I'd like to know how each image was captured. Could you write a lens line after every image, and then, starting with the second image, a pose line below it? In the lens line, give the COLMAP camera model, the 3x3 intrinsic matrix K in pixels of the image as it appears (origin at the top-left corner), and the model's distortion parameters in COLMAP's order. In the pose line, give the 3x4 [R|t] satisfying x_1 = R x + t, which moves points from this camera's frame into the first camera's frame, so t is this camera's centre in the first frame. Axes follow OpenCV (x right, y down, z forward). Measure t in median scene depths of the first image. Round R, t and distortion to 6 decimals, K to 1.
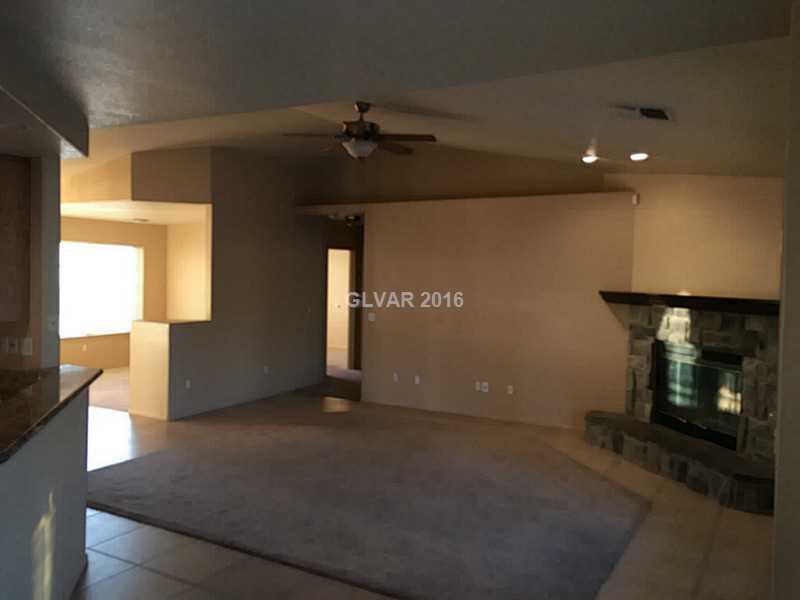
lens RADIAL K [[680.9, 0, 400.0], [0, 680.9, 300.0], [0, 0, 1]] dist [0.049329, -0.009921]
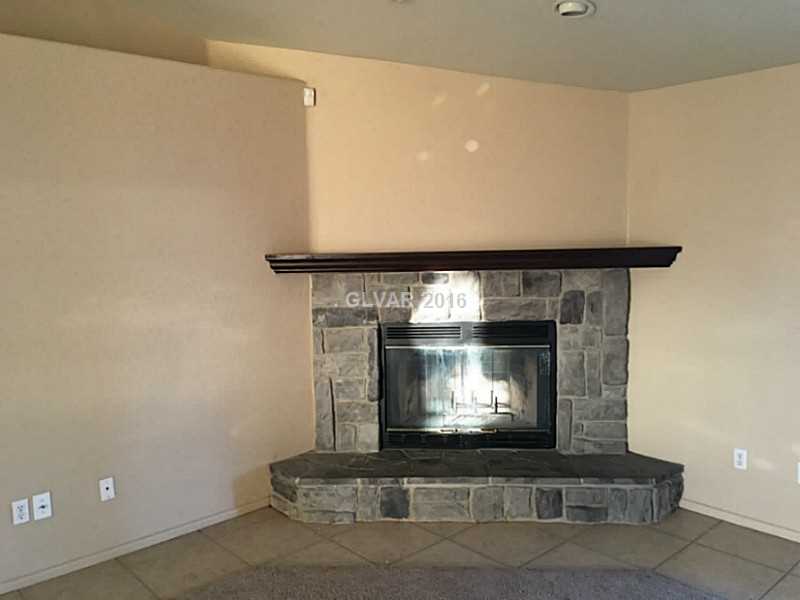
lens RADIAL K [[680.9, 0, 400.0], [0, 680.9, 300.0], [0, 0, 1]] dist [0.049329, -0.009921]
pose [[0.316326, -0.124024, 0.940508, -0.215055], [0.067489, 0.991847, 0.108095, -0.031617], [-0.946247, 0.029281, 0.322117, 0.758253]]
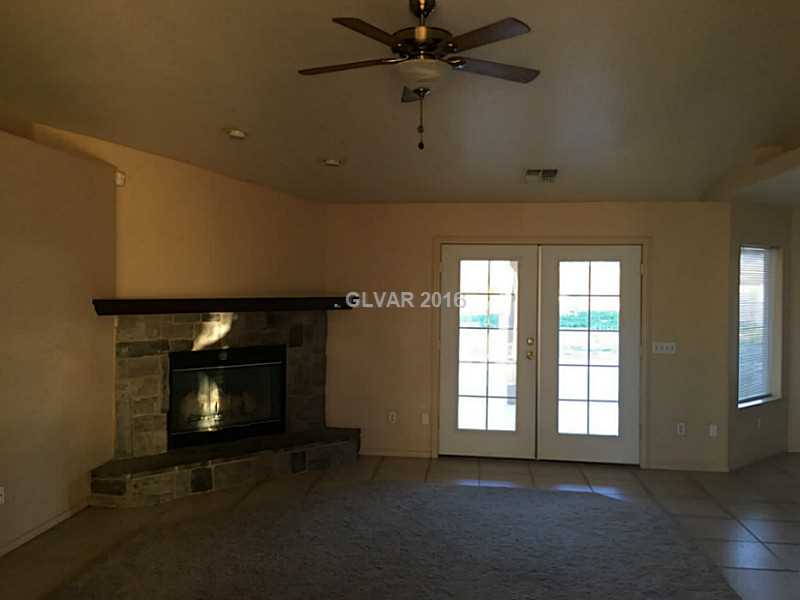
lens RADIAL K [[680.9, 0, 400.0], [0, 680.9, 300.0], [0, 0, 1]] dist [0.049329, -0.009921]
pose [[-0.388967, -0.055170, 0.919598, -0.506246], [0.019697, 0.997479, 0.068174, -0.058643], [-0.921041, 0.044631, -0.386900, 1.039641]]
